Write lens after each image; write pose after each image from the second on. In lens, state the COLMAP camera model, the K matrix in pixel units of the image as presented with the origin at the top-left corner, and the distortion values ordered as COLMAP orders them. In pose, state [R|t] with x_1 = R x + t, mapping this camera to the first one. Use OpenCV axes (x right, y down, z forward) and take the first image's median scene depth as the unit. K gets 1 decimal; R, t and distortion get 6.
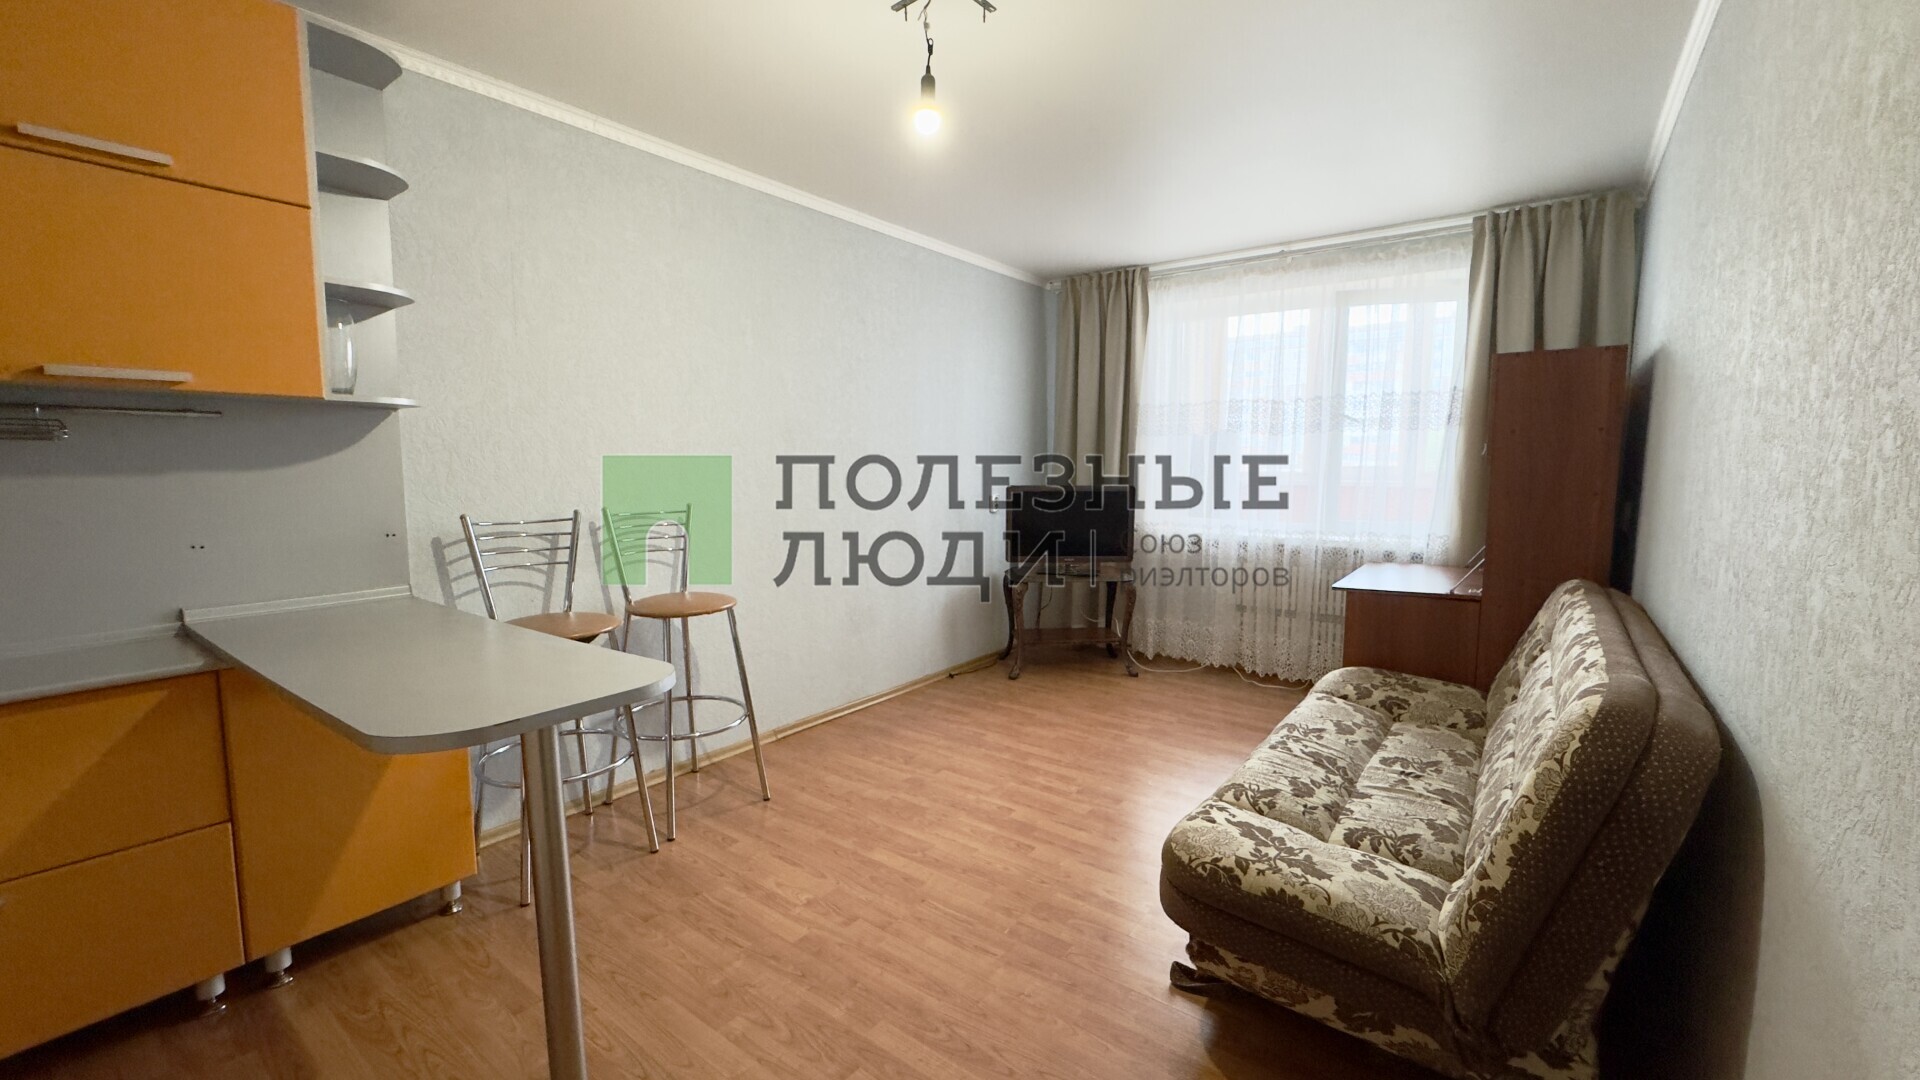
lens RADIAL K [[768.4, 0, 957.4], [0, 768.4, 539.0], [0, 0, 1]] dist [-0.003886, 0.000150]
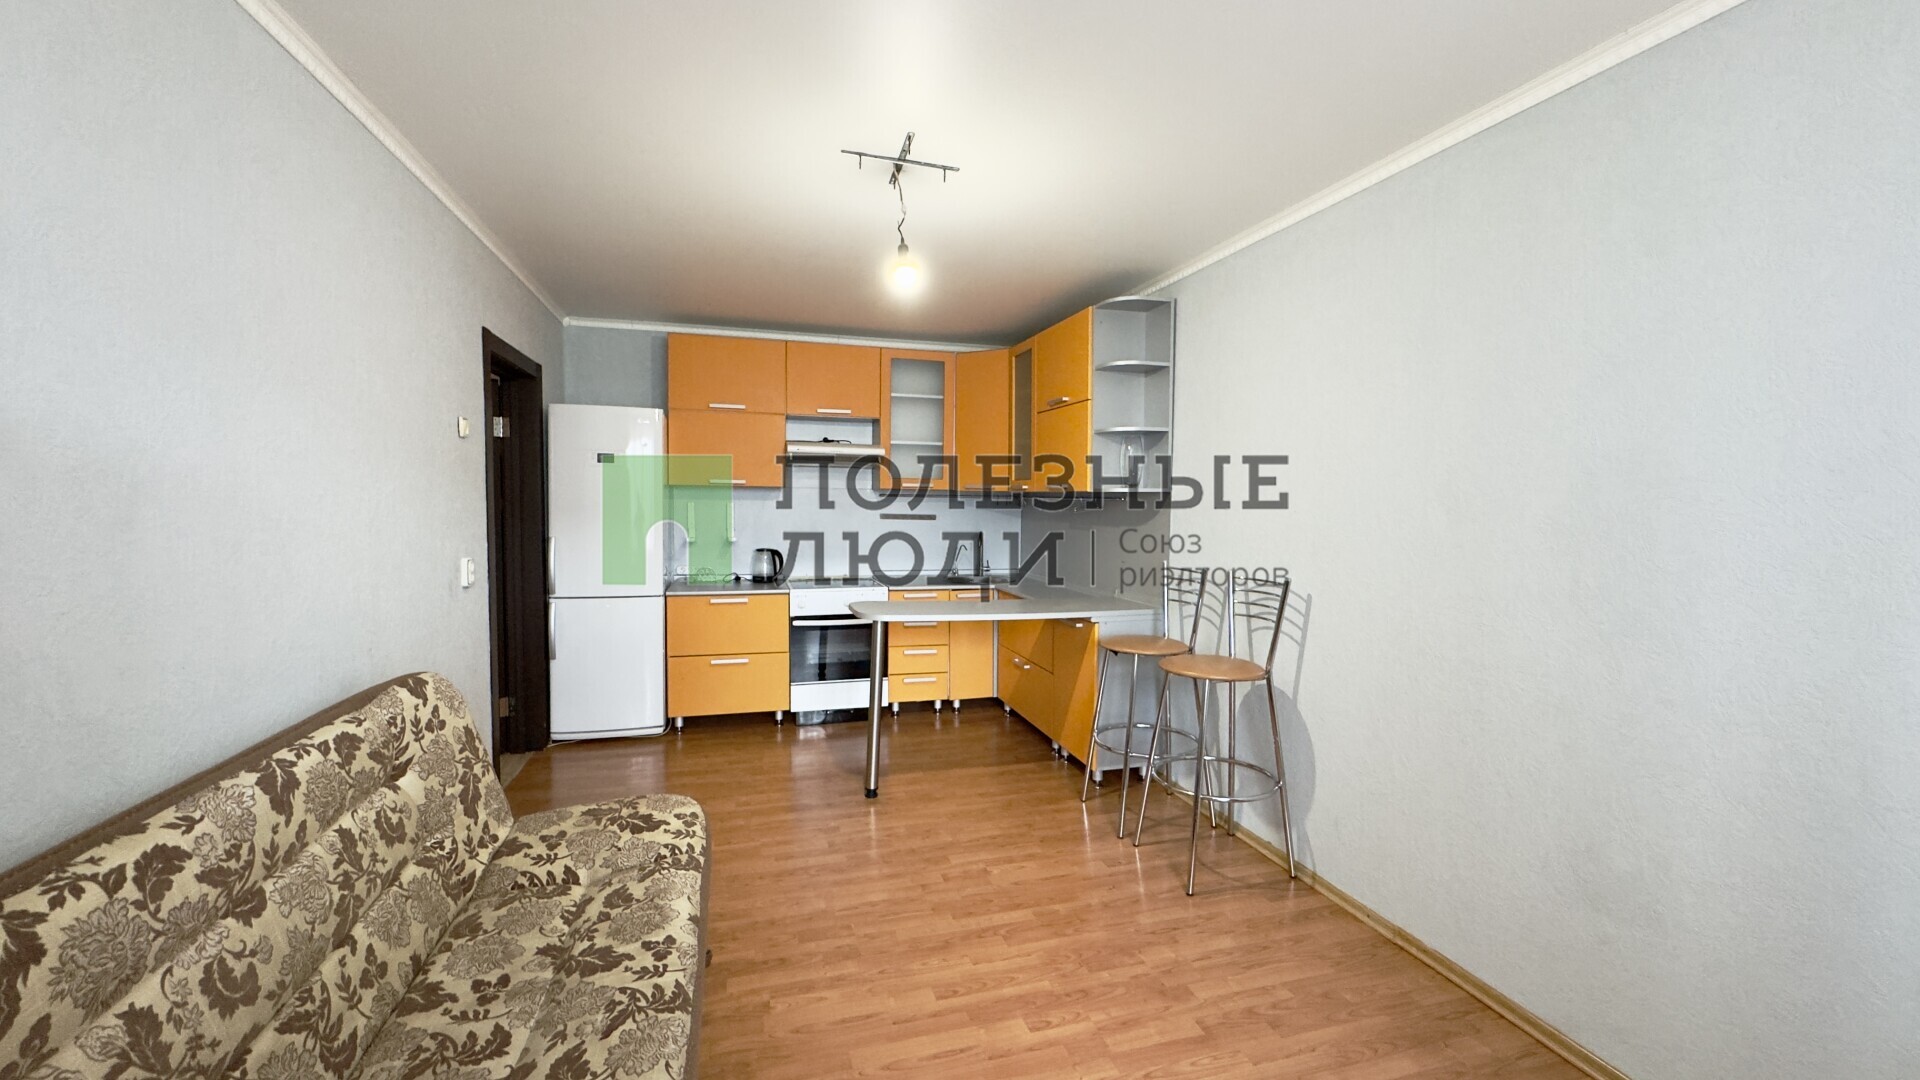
lens RADIAL K [[768.4, 0, 960.4], [0, 768.4, 535.3], [0, 0, 1]] dist [-0.003886, 0.000150]
pose [[-0.602366, 0.027017, -0.797763, 0.751251], [-0.091937, 0.990428, 0.102960, -0.187028], [0.792908, 0.135364, -0.594116, 1.478123]]
